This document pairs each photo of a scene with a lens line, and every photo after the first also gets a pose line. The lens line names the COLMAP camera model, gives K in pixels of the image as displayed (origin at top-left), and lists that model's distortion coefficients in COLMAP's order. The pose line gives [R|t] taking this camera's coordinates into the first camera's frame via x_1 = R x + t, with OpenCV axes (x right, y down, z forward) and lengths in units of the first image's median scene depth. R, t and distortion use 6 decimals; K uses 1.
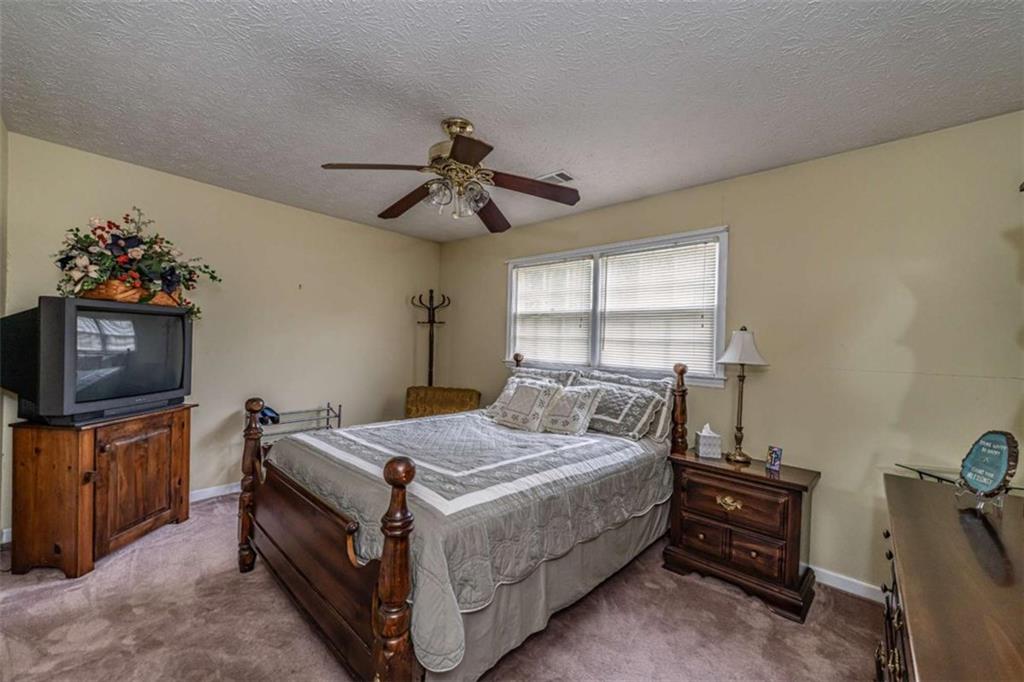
lens RADIAL K [[408.6, 0, 505.8], [0, 408.6, 345.6], [0, 0, 1]] dist [0.000837, 0.000059]
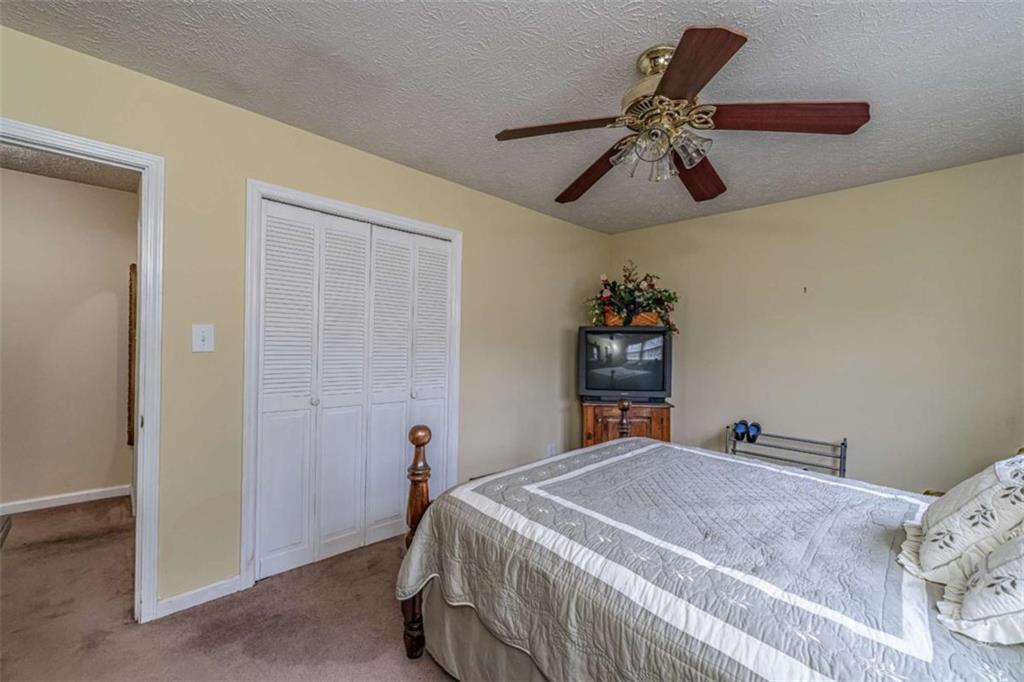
lens RADIAL K [[408.6, 0, 507.5], [0, 408.6, 347.6], [0, 0, 1]] dist [0.000837, 0.000059]
pose [[-0.080015, -0.024269, -0.996498, 0.582996], [-0.024216, 0.999456, -0.022397, 0.014765], [0.996499, 0.022340, -0.080559, 0.730832]]
